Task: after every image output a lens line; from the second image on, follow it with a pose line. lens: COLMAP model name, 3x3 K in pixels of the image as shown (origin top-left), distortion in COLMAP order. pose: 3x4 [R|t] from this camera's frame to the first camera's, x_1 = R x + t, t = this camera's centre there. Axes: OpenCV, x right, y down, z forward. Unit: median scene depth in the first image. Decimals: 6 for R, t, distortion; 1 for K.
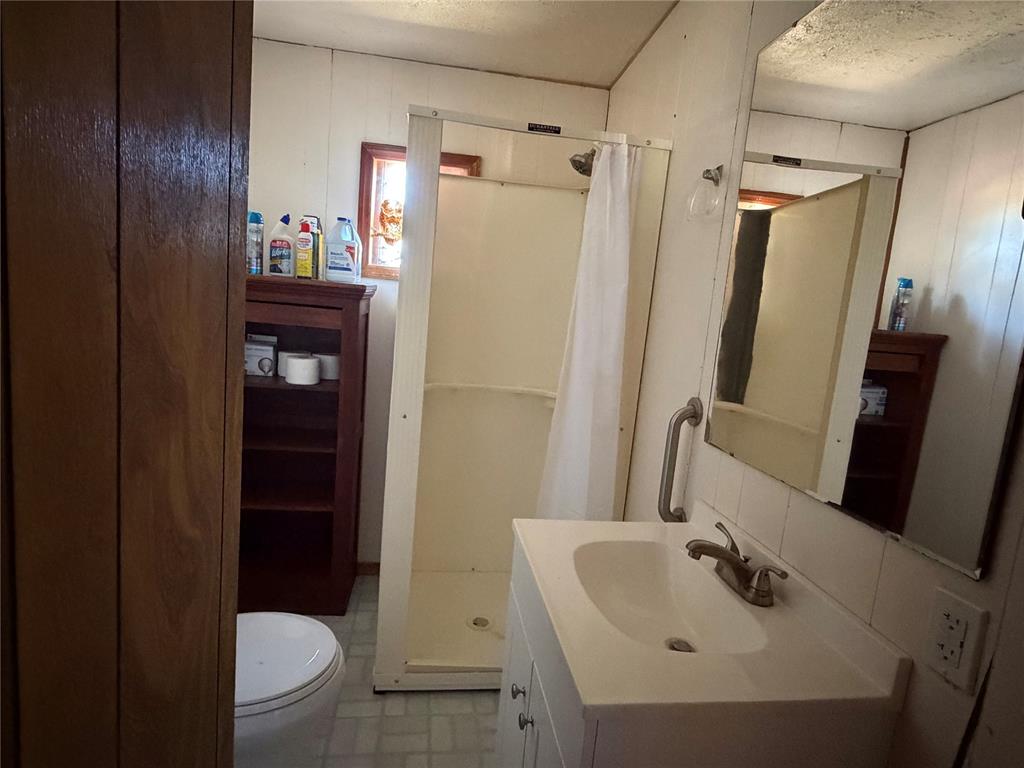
lens RADIAL K [[545.3, 0, 509.0], [0, 545.3, 387.0], [0, 0, 1]] dist [0.001564, 0.000190]
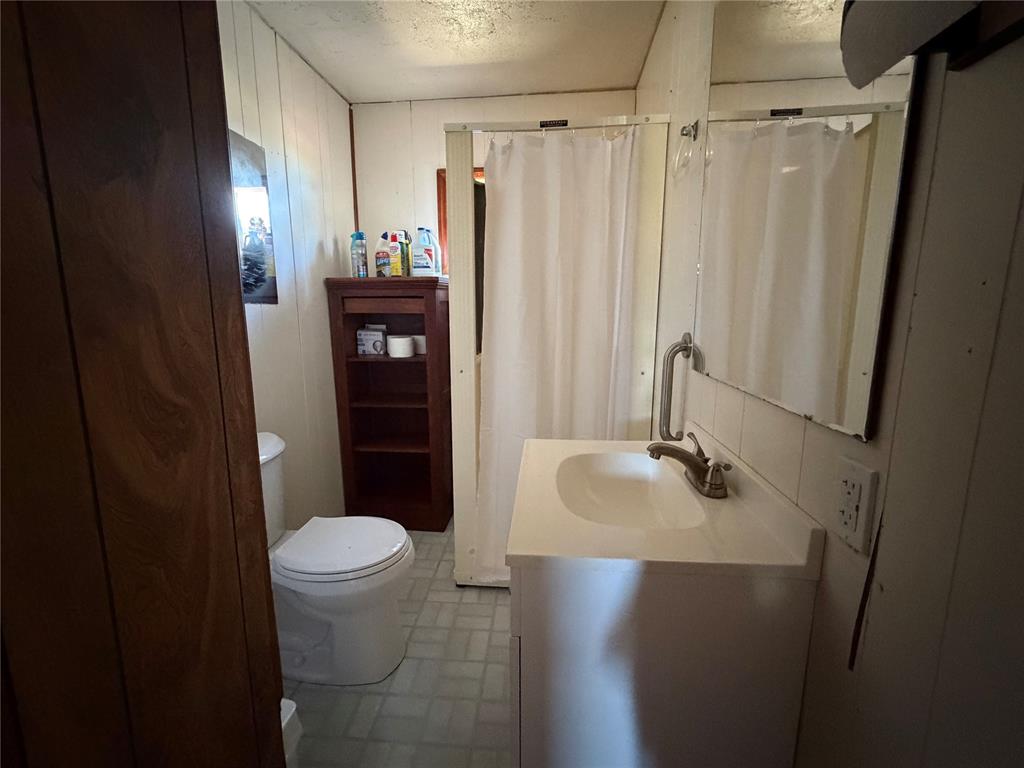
lens RADIAL K [[439.6, 0, 512.0], [0, 439.6, 384.0], [0, 0, 1]] dist [-0.001885, -0.000594]
pose [[0.971127, -0.053001, -0.232600, 0.148765], [0.057411, 0.998276, 0.012224, 0.071054], [0.231551, -0.025225, 0.972496, 0.020808]]
